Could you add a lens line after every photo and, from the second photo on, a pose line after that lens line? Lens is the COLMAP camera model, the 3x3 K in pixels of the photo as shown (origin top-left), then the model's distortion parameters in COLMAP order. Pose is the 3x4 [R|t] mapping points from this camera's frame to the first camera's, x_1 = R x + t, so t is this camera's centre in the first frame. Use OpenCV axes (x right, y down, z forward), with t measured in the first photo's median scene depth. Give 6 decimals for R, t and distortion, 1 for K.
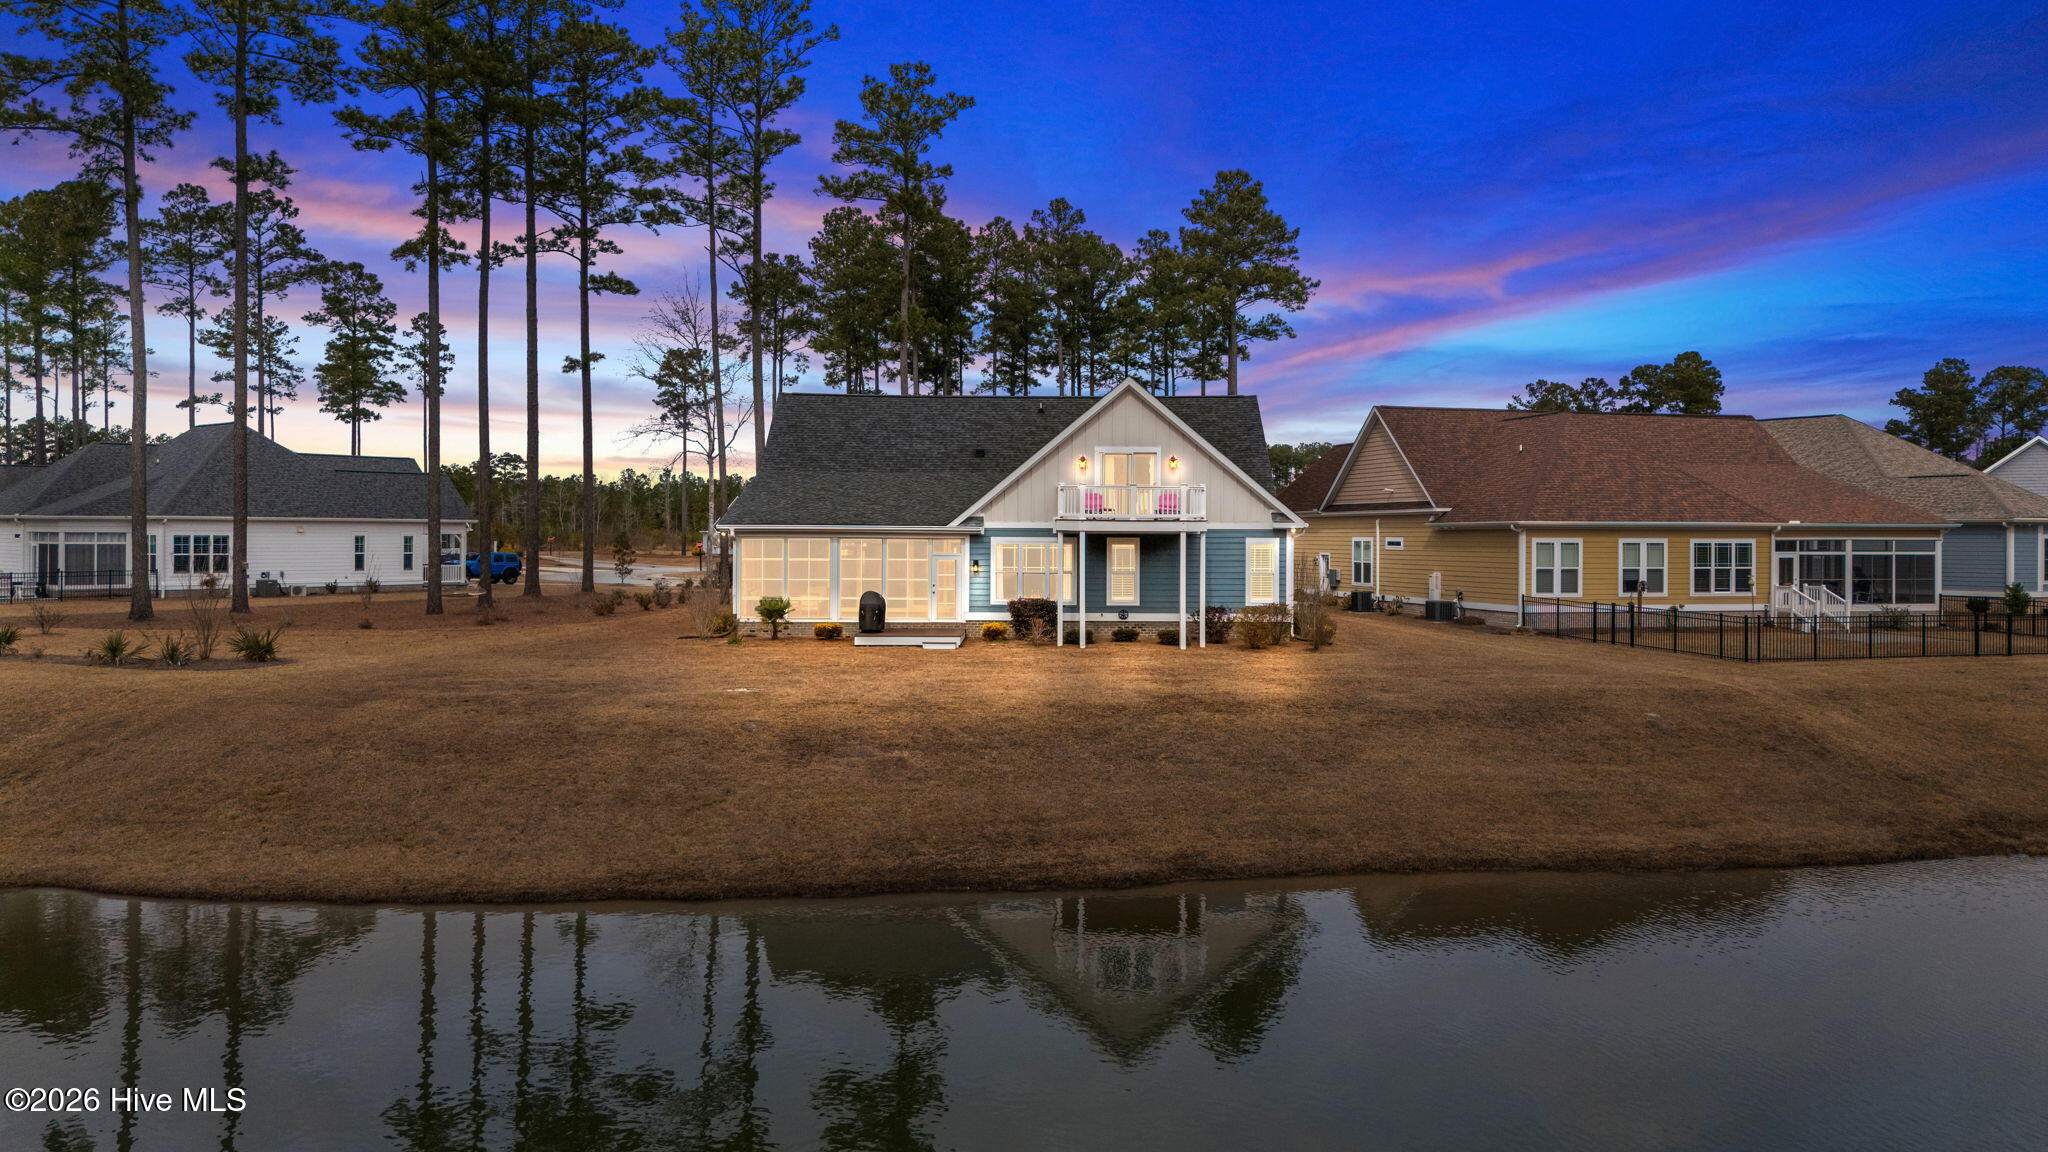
lens RADIAL K [[1477.1, 0, 1037.6], [0, 1477.1, 575.1], [0, 0, 1]] dist [0.029914, 0.007395]
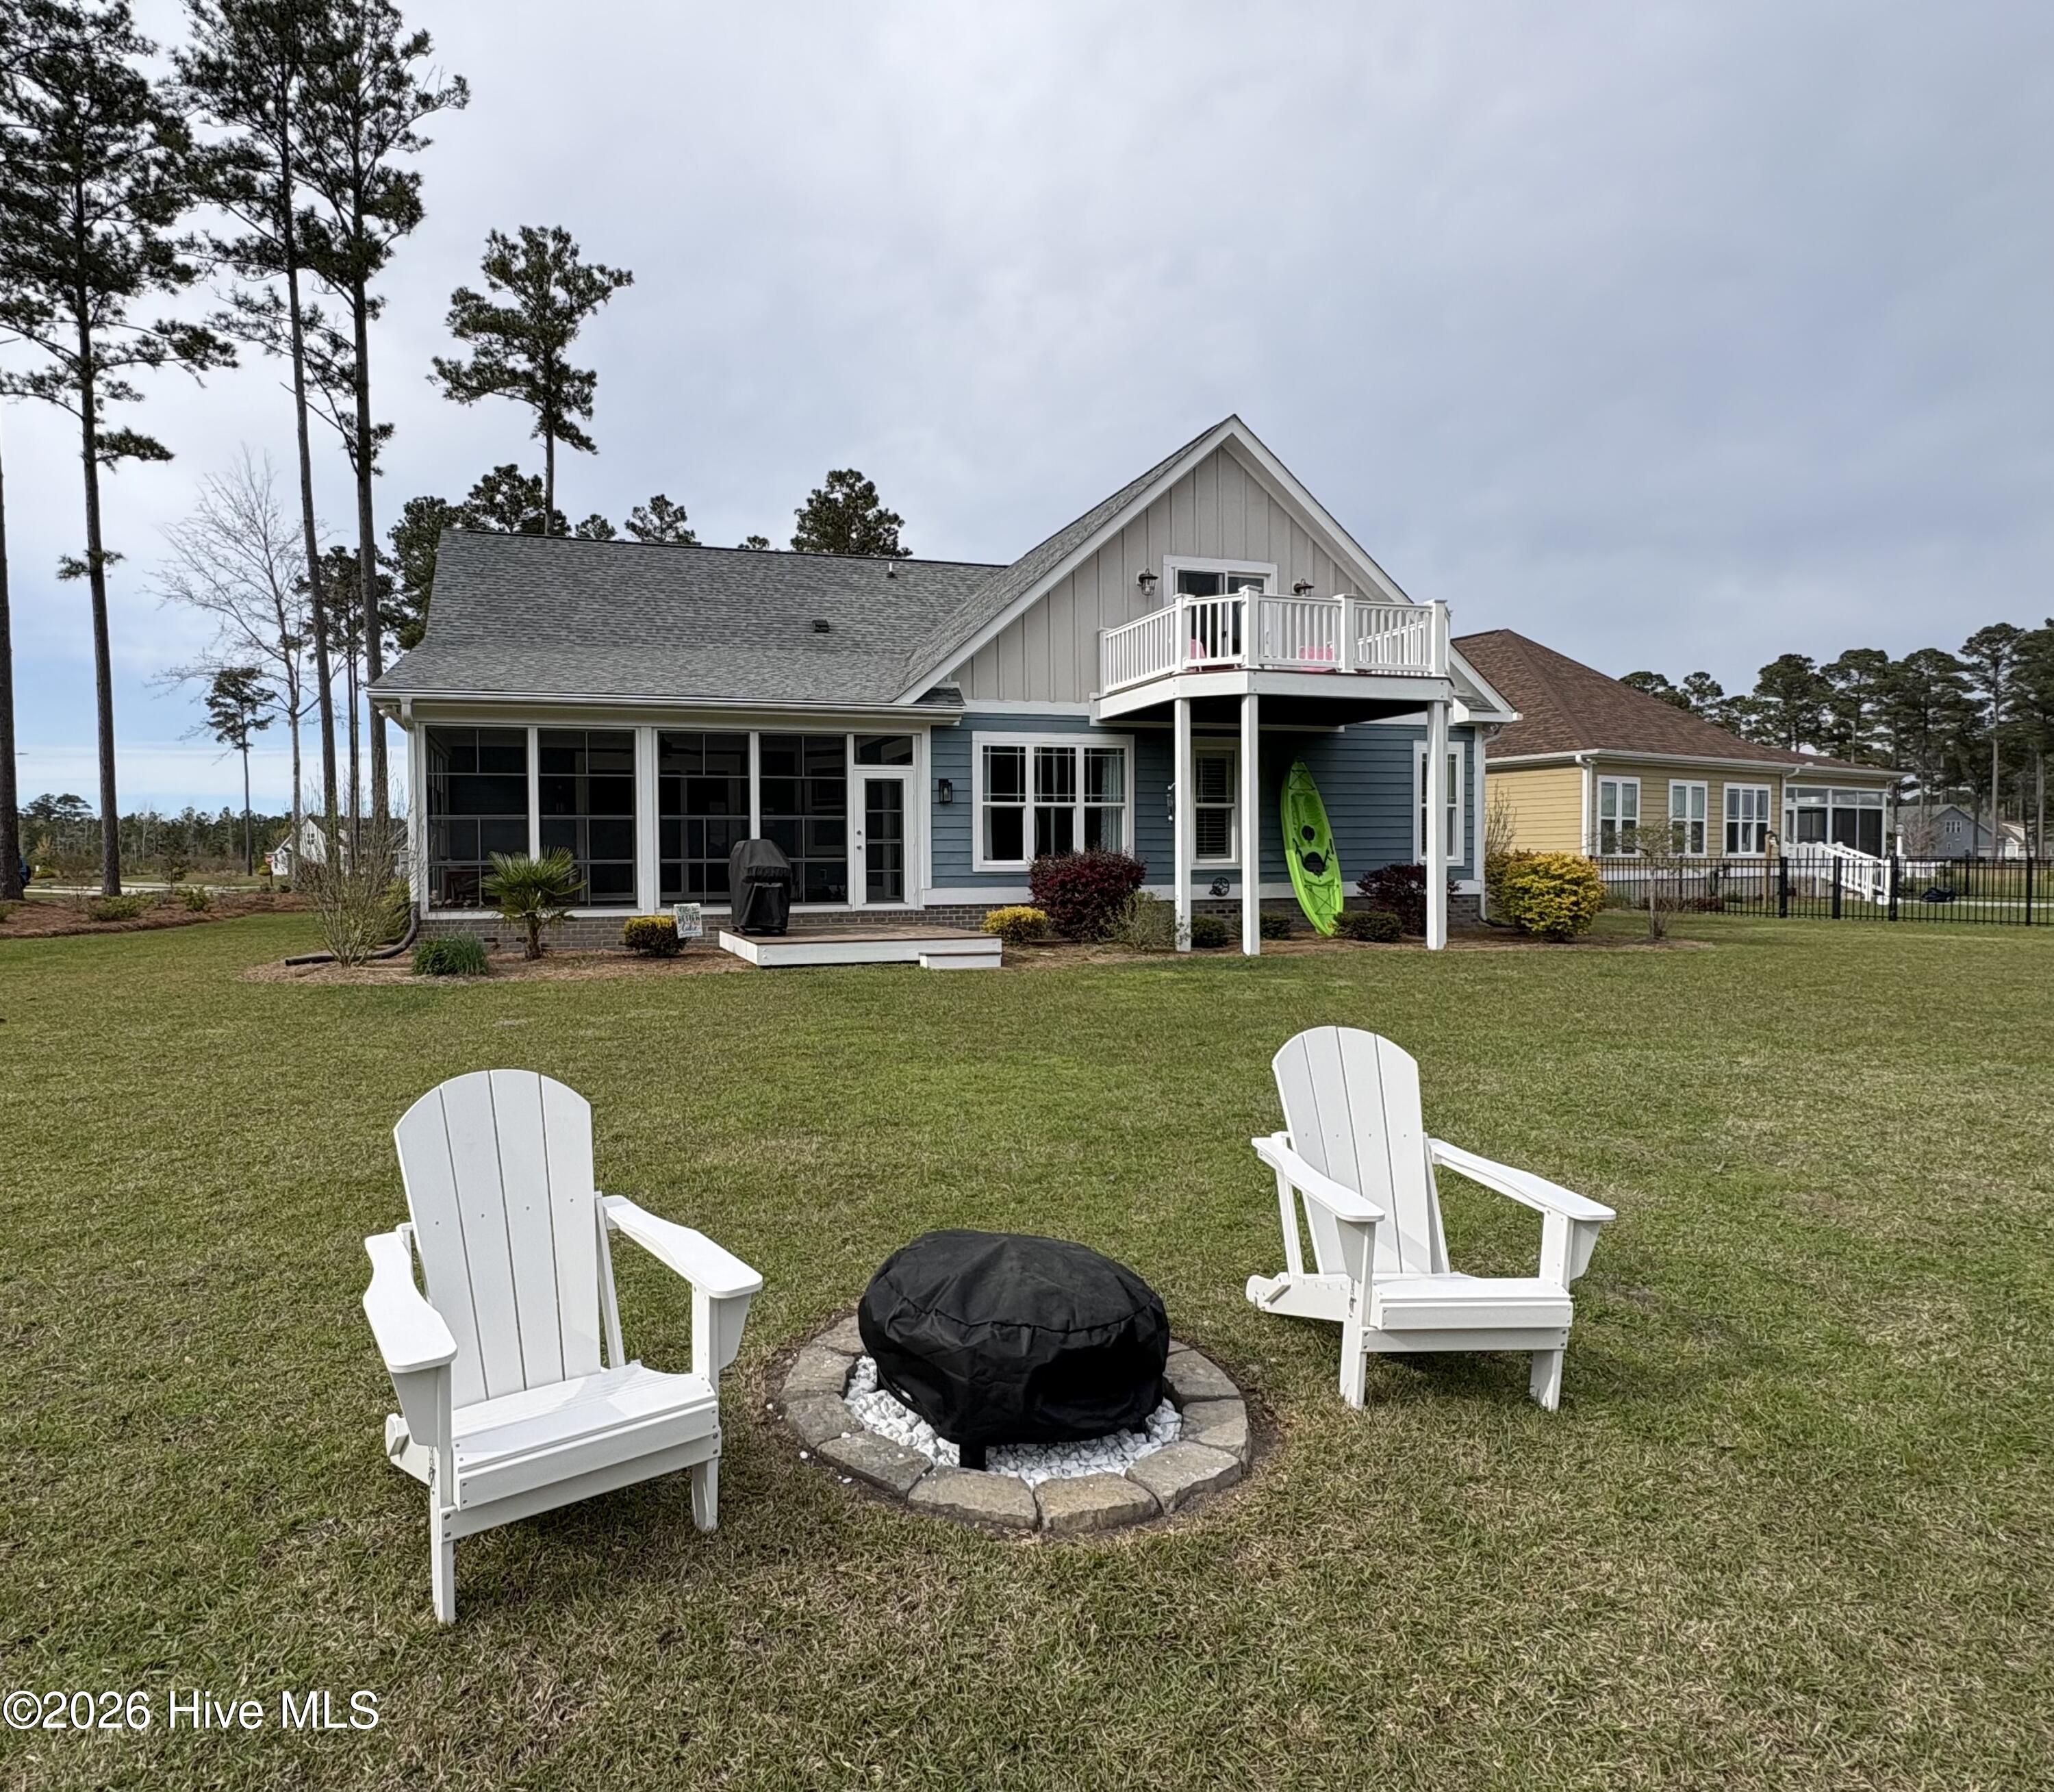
lens RADIAL K [[1142.2, 0, 845.8], [0, 1142.2, 928.1], [0, 0, 1]] dist [0.003000, -0.002592]
pose [[0.968419, -0.028410, 0.247705, -0.092908], [0.021555, 0.999307, 0.030342, 0.014696], [-0.248395, -0.024044, 0.968360, 0.358035]]
